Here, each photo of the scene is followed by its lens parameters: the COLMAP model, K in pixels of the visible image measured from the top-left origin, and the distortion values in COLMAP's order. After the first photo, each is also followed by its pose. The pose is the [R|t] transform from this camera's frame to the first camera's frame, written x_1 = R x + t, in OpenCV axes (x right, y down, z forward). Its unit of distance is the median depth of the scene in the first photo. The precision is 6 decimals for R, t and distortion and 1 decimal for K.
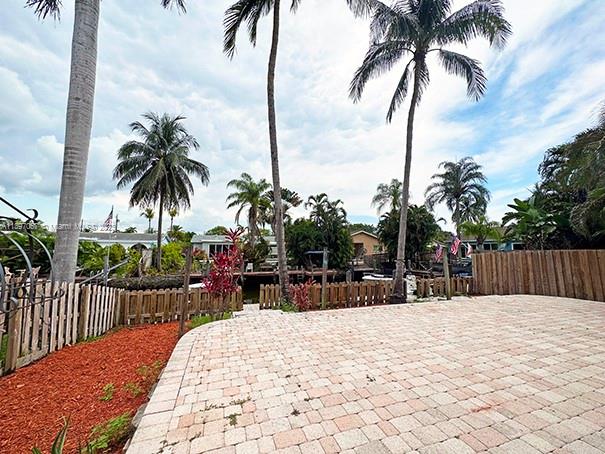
lens RADIAL K [[239.7, 0, 302.8], [0, 239.7, 222.4], [0, 0, 1]] dist [-0.003681, -0.000201]
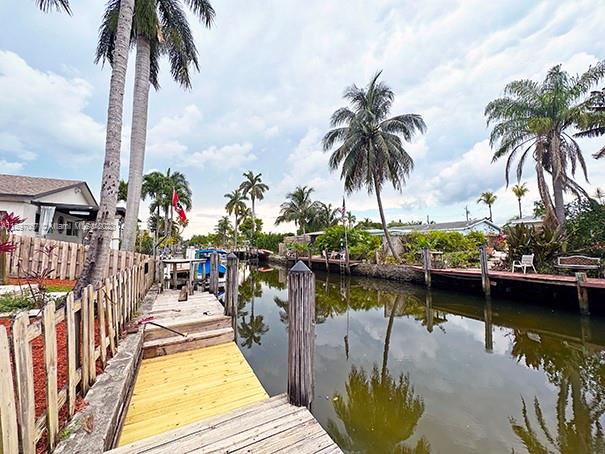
lens RADIAL K [[240.5, 0, 303.4], [0, 240.5, 226.7], [0, 0, 1]] dist [-0.003927, -0.000070]
pose [[0.161661, -0.082600, -0.983383, 0.188058], [0.118647, 0.990890, -0.063726, 0.091357], [0.979688, -0.106373, 0.169989, 0.484262]]
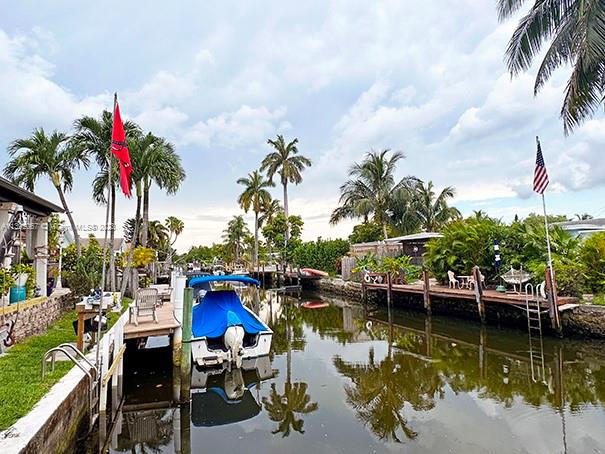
lens RADIAL K [[361.8, 0, 302.5], [0, 361.8, 227.0], [0, 0, 1]] dist [0.002166, 0.000201]
pose [[0.028641, -0.098136, -0.994761, -0.128815], [0.132728, 0.986730, -0.093523, 0.075856], [0.990739, -0.129354, 0.041286, 0.411134]]
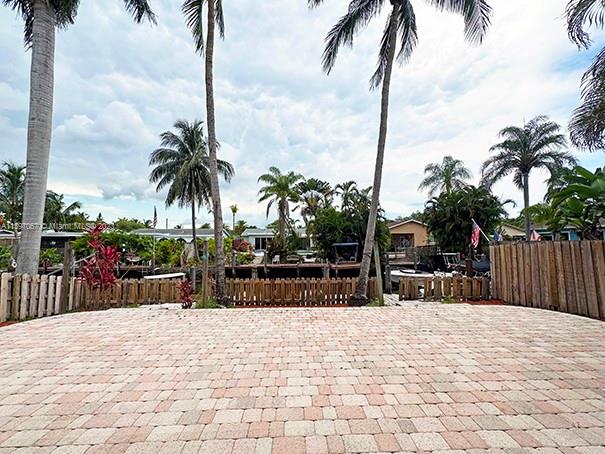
lens RADIAL K [[240.5, 0, 303.4], [0, 240.5, 226.7], [0, 0, 1]] dist [-0.003927, -0.000070]
pose [[0.958806, -0.026601, -0.282814, 0.181350], [0.041437, 0.998054, 0.046606, 0.005157], [0.281024, -0.056405, 0.958042, 0.057851]]
